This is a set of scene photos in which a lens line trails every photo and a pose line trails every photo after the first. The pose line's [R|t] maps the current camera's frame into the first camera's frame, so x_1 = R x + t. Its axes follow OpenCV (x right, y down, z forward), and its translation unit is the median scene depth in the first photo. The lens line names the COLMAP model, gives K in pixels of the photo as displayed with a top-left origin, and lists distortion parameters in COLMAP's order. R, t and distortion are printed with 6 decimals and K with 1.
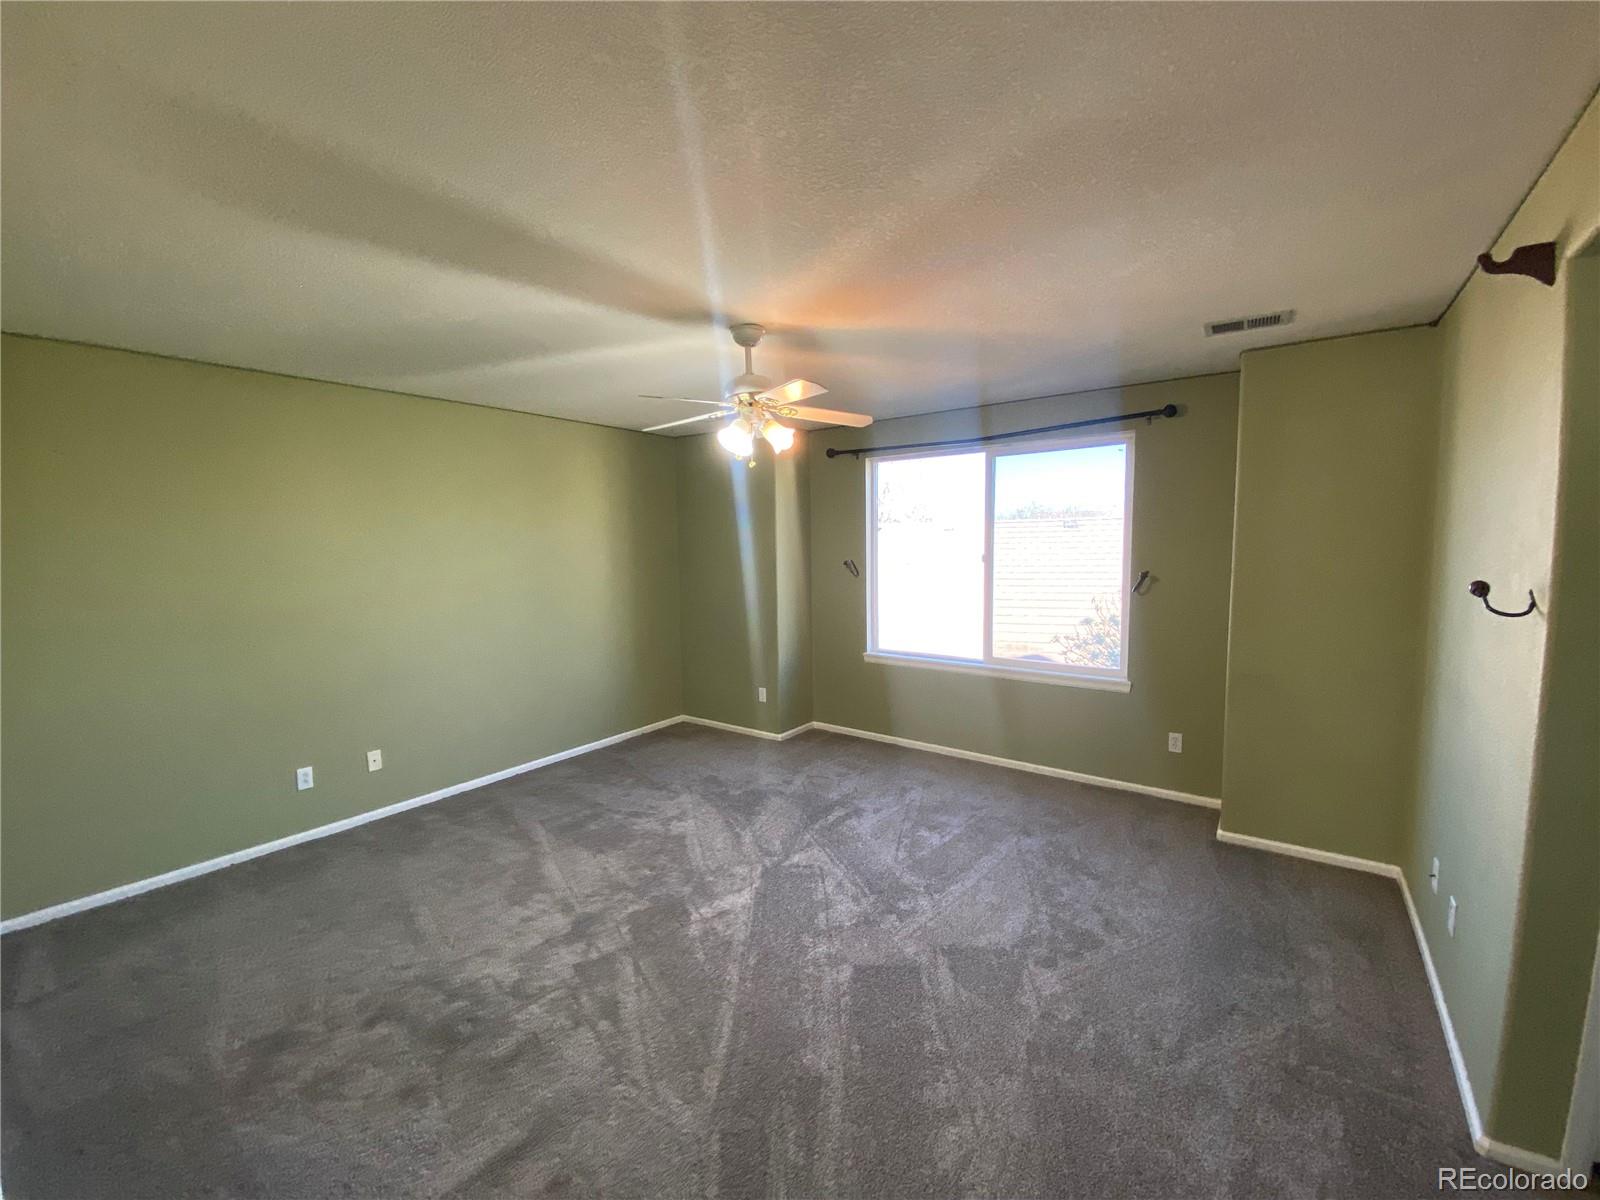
lens RADIAL K [[647.1, 0, 800.0], [0, 647.1, 600.0], [0, 0, 1]] dist [0.035675, -0.028533]
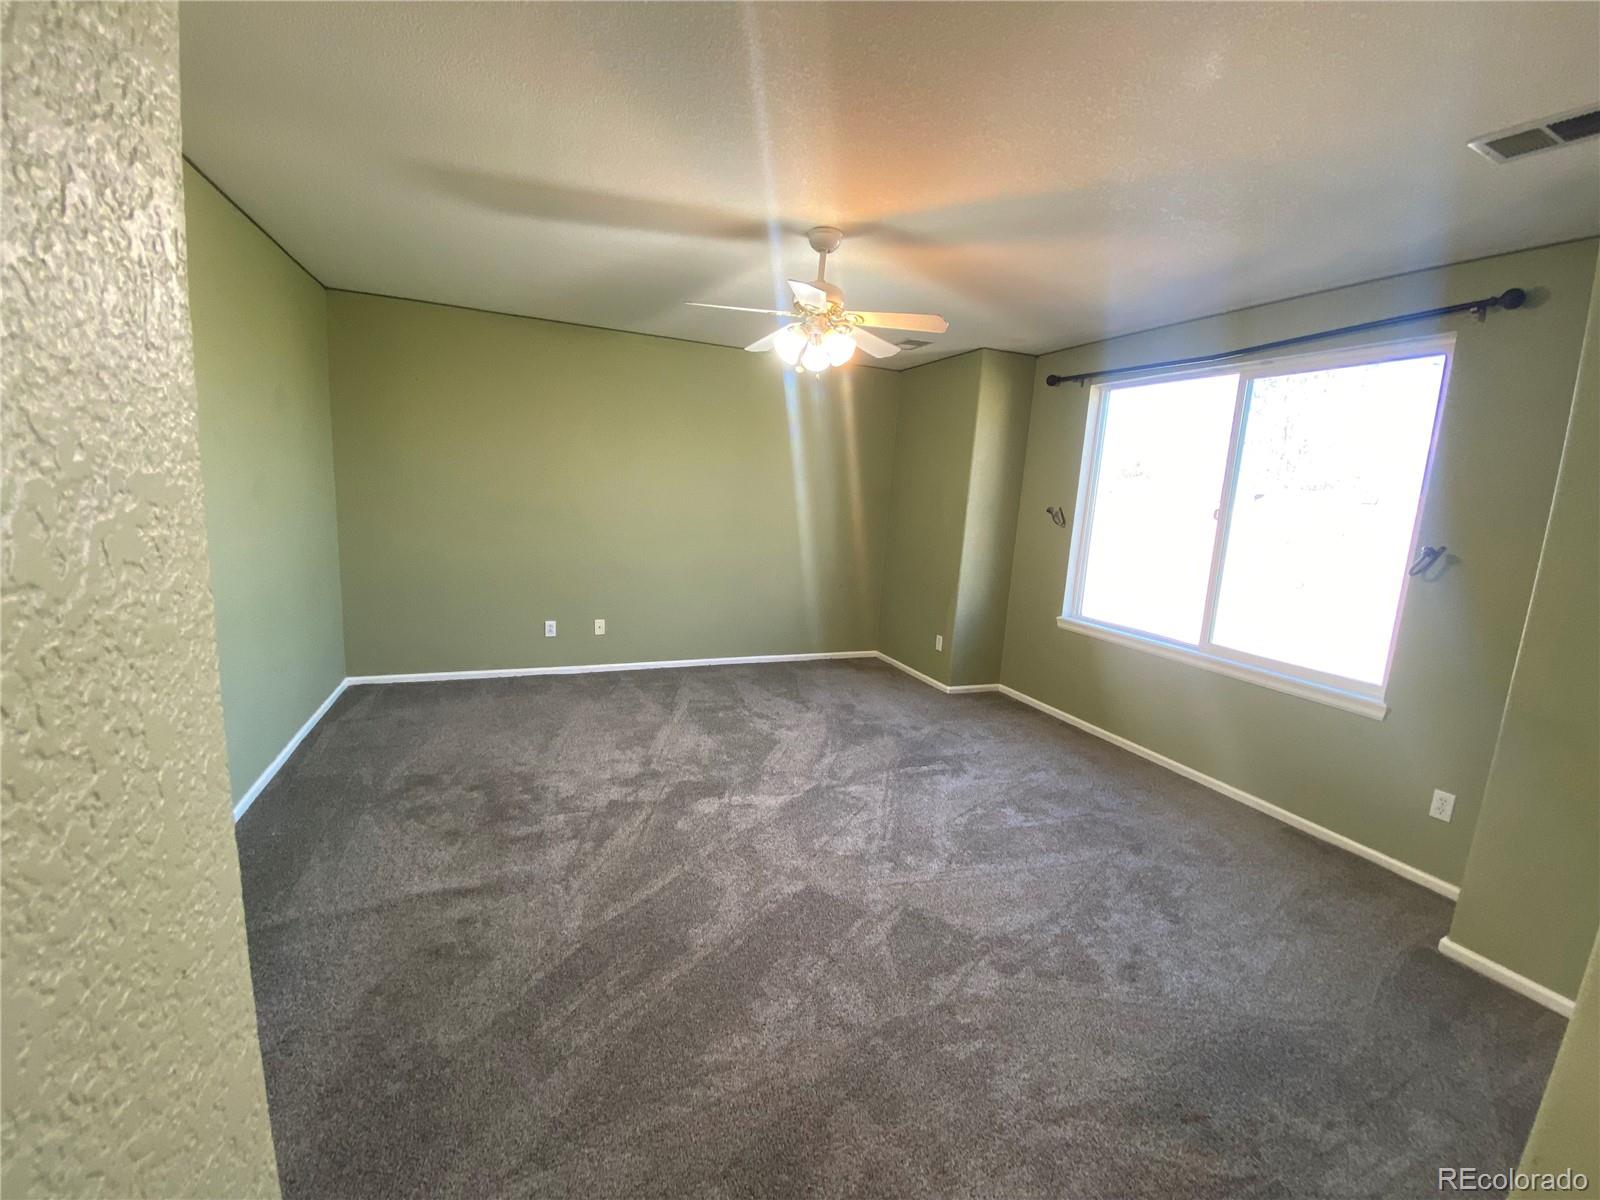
lens RADIAL K [[650.0, 0, 793.3], [0, 650.0, 587.4], [0, 0, 1]] dist [0.071518, -0.047465]
pose [[0.855386, 0.142988, -0.497864, 0.362158], [-0.121573, 0.989717, 0.075373, 0.031596], [0.503522, -0.003946, 0.863973, 0.096932]]
